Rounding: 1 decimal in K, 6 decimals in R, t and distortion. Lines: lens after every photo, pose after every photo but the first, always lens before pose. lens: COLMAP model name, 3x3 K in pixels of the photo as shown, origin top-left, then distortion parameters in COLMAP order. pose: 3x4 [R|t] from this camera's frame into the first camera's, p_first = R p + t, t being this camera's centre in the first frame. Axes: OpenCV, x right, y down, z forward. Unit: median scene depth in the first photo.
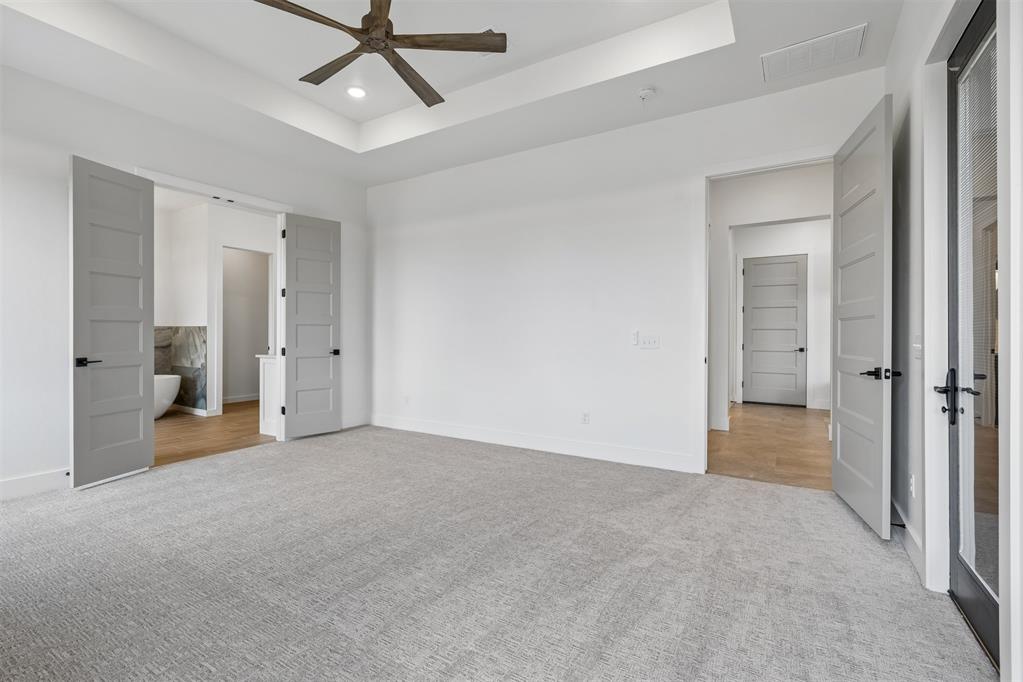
lens RADIAL K [[464.4, 0, 506.9], [0, 464.4, 336.0], [0, 0, 1]] dist [-0.003244, 0.001237]
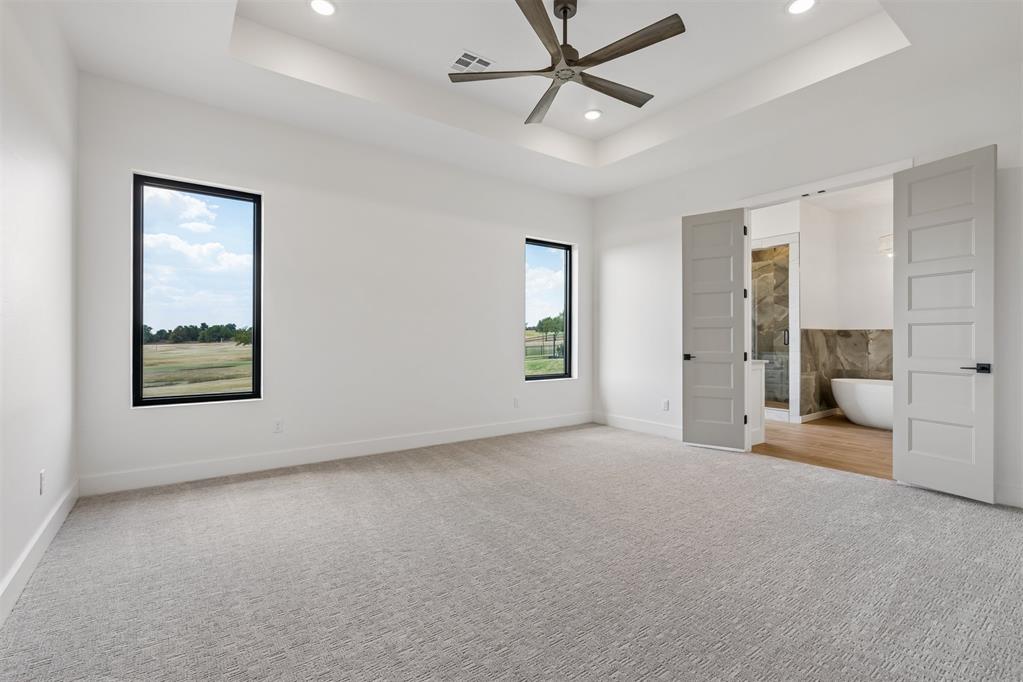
lens RADIAL K [[464.4, 0, 513.0], [0, 464.4, 338.5], [0, 0, 1]] dist [-0.003244, 0.001237]
pose [[-0.374783, -0.002069, -0.927110, 0.519294], [-0.009237, 0.999956, 0.001502, 0.001793], [0.927066, 0.009126, -0.374786, 0.853875]]
